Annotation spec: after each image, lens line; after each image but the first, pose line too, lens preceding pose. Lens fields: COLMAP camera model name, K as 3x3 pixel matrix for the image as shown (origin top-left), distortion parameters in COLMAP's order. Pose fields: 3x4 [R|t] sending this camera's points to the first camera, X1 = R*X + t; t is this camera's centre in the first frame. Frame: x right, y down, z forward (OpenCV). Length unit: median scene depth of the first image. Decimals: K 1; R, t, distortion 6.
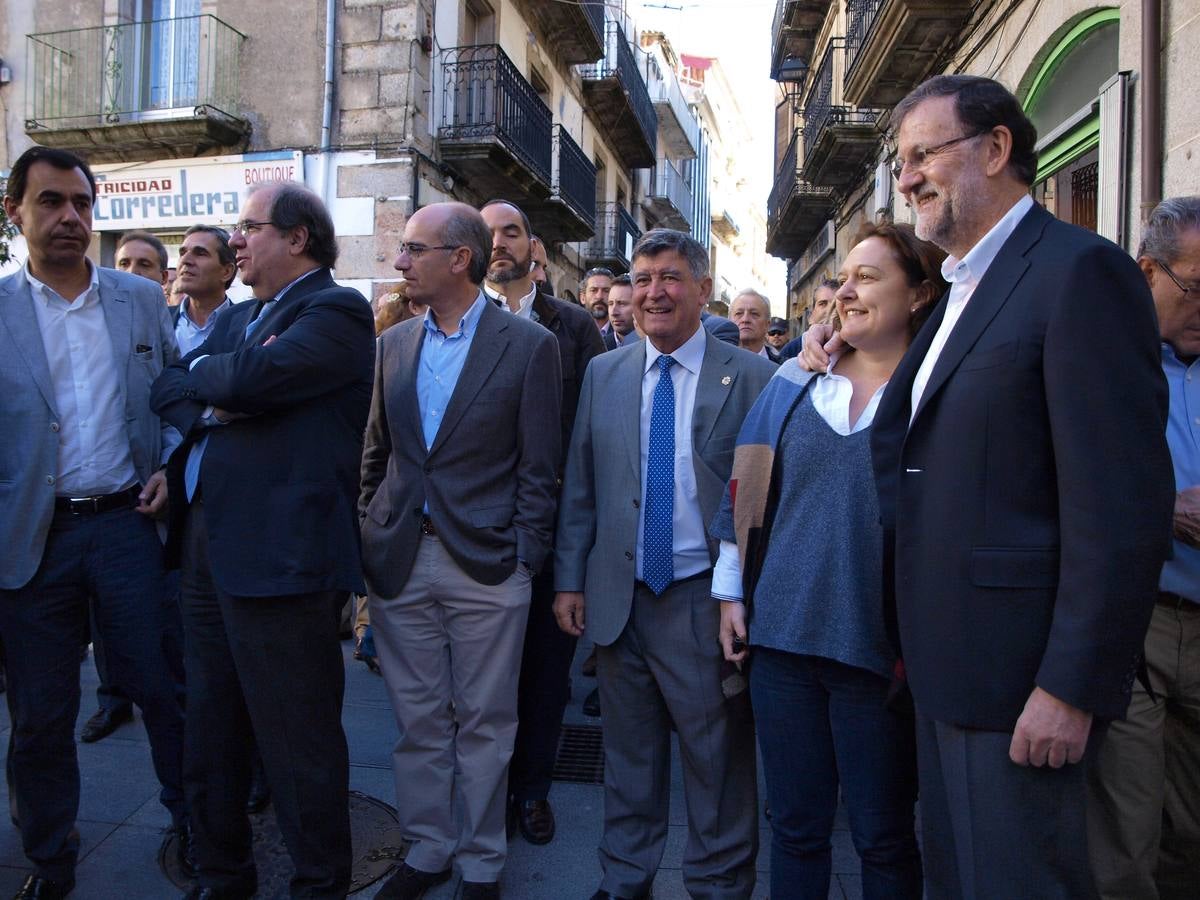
lens RADIAL K [[942.4, 0, 587.6], [0, 942.4, 445.3], [0, 0, 1]] dist [-0.110089, 0.068248]
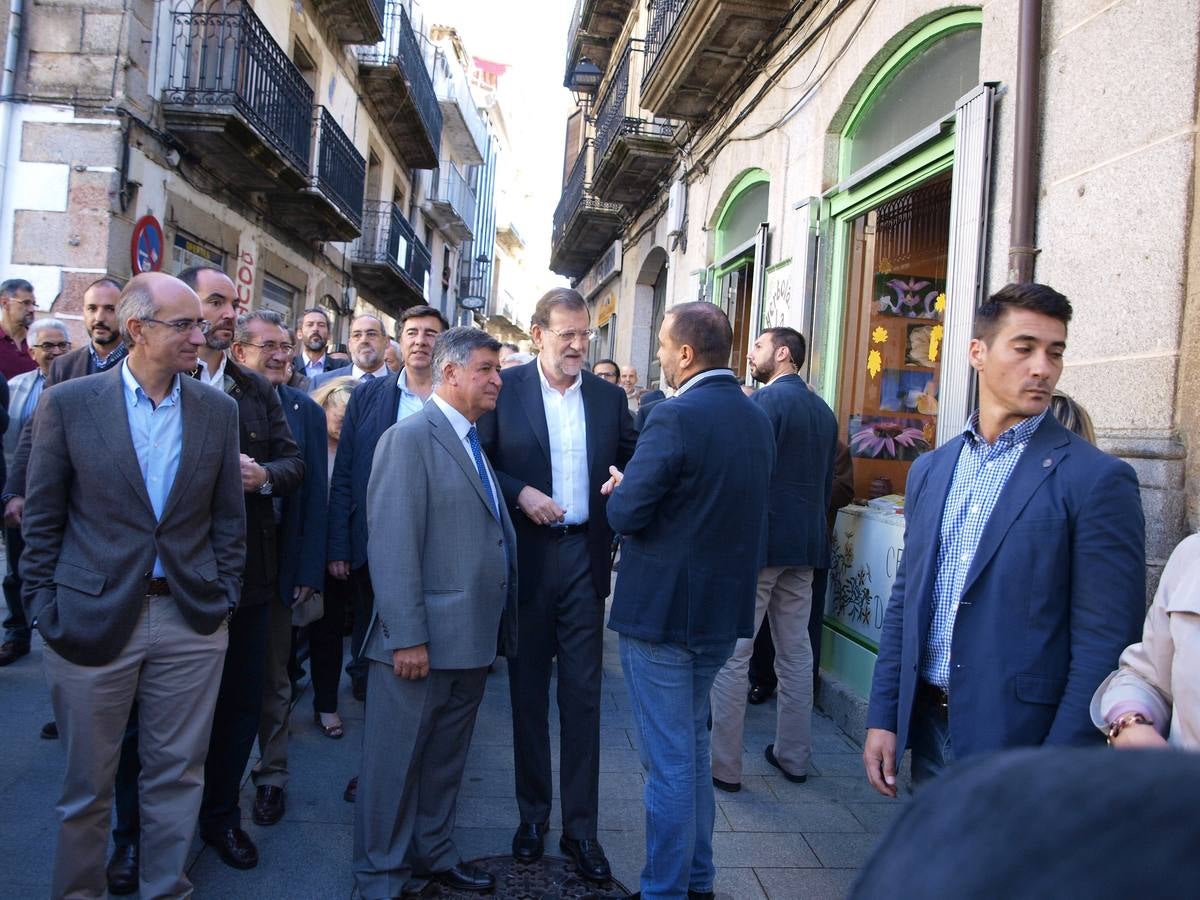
lens RADIAL K [[942.4, 0, 587.6], [0, 942.4, 445.3], [0, 0, 1]] dist [-0.110089, 0.068248]
pose [[0.972234, 0.040405, 0.230497, 0.031450], [-0.037915, 0.999165, -0.015222, -0.028544], [-0.230920, 0.006060, 0.972954, 0.127771]]
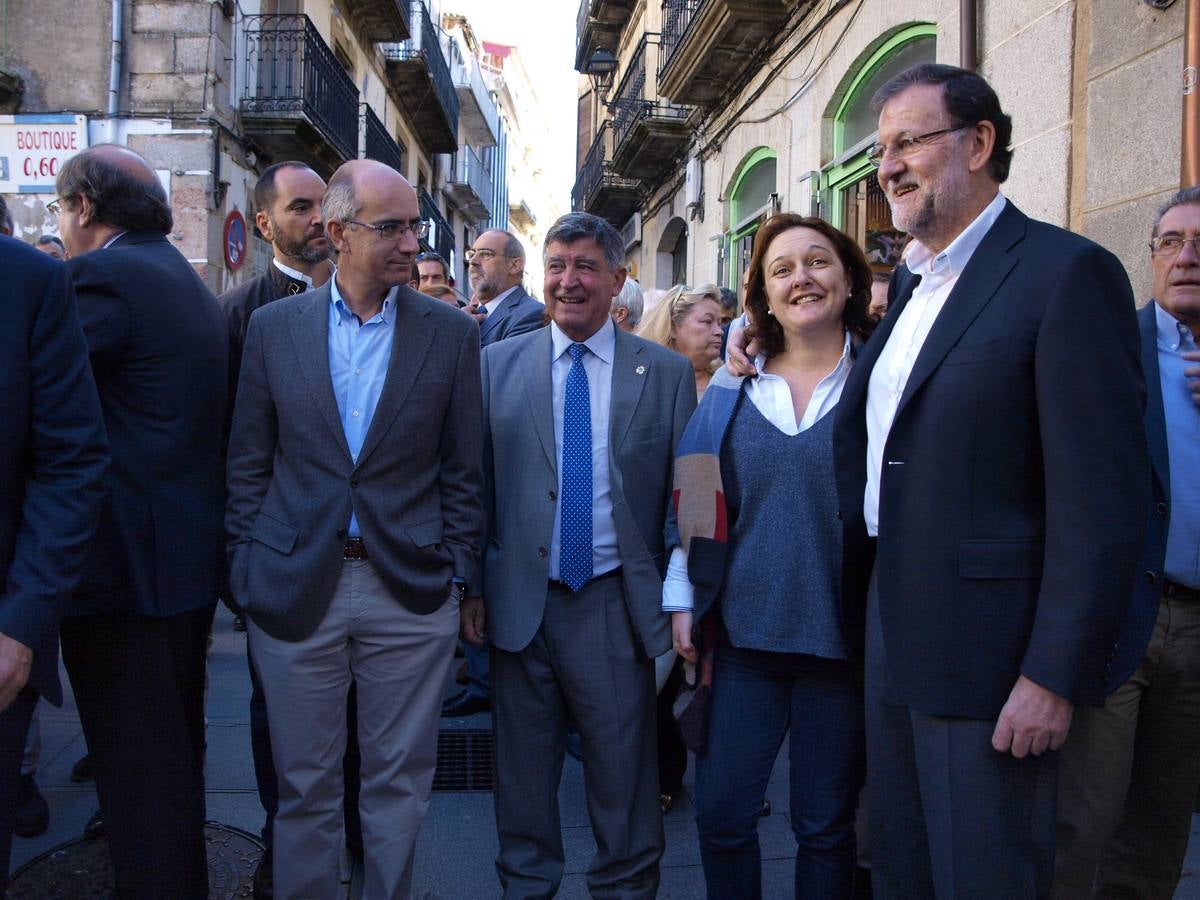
lens RADIAL K [[942.4, 0, 587.6], [0, 942.4, 445.3], [0, 0, 1]] dist [-0.110089, 0.068248]
pose [[0.975626, -0.010025, 0.219213, -0.024873], [0.007437, 0.999893, 0.012630, -0.001006], [-0.219316, -0.010692, 0.975595, 0.013458]]
